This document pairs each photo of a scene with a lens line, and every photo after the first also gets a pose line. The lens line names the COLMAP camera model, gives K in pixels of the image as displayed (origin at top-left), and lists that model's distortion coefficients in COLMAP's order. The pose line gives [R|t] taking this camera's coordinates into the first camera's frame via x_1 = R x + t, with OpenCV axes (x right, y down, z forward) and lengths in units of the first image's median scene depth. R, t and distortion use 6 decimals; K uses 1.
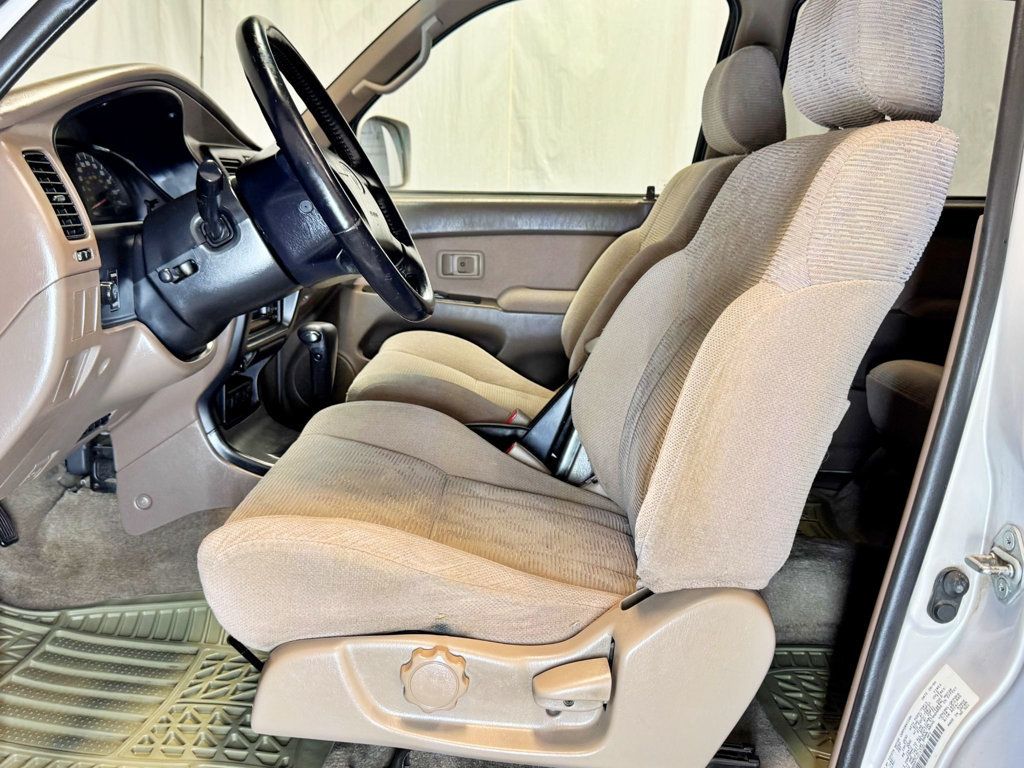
lens RADIAL K [[976.0, 0, 512.0], [0, 976.0, 384.0], [0, 0, 1]] dist [0.137990, -0.234912]
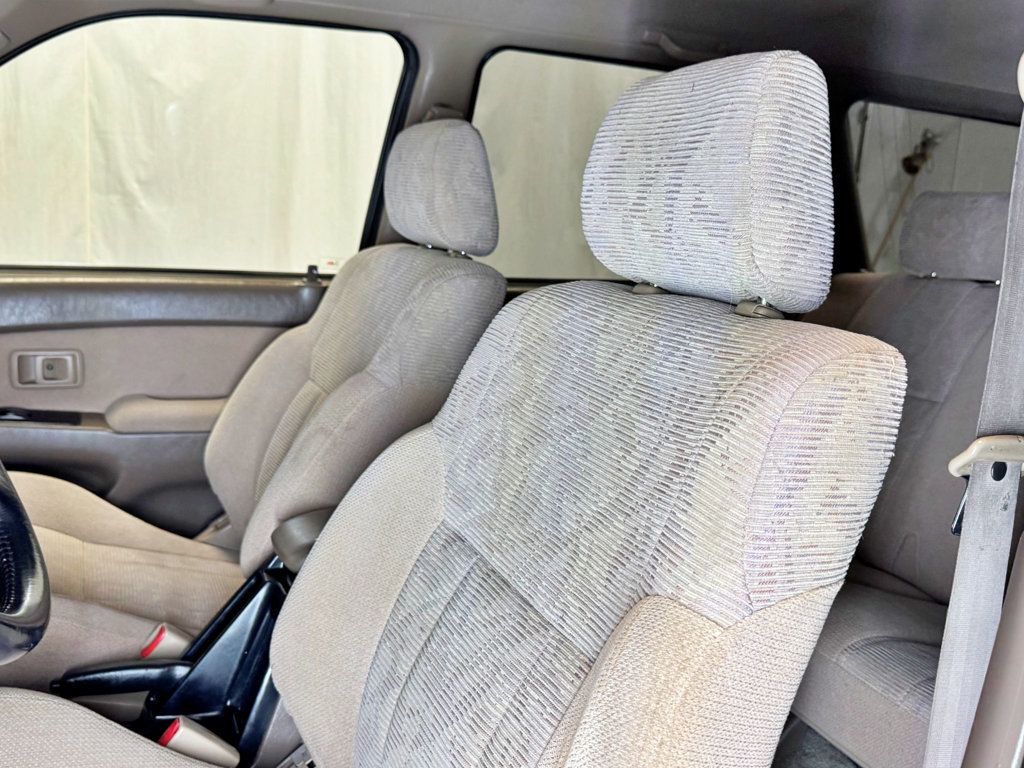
lens RADIAL K [[976.0, 0, 512.0], [0, 976.0, 384.0], [0, 0, 1]] dist [0.137990, -0.234912]
pose [[0.916735, -0.040304, 0.397459, -0.016532], [0.040996, 0.999136, 0.006760, -0.055319], [-0.397388, 0.010097, 0.917595, 0.107889]]
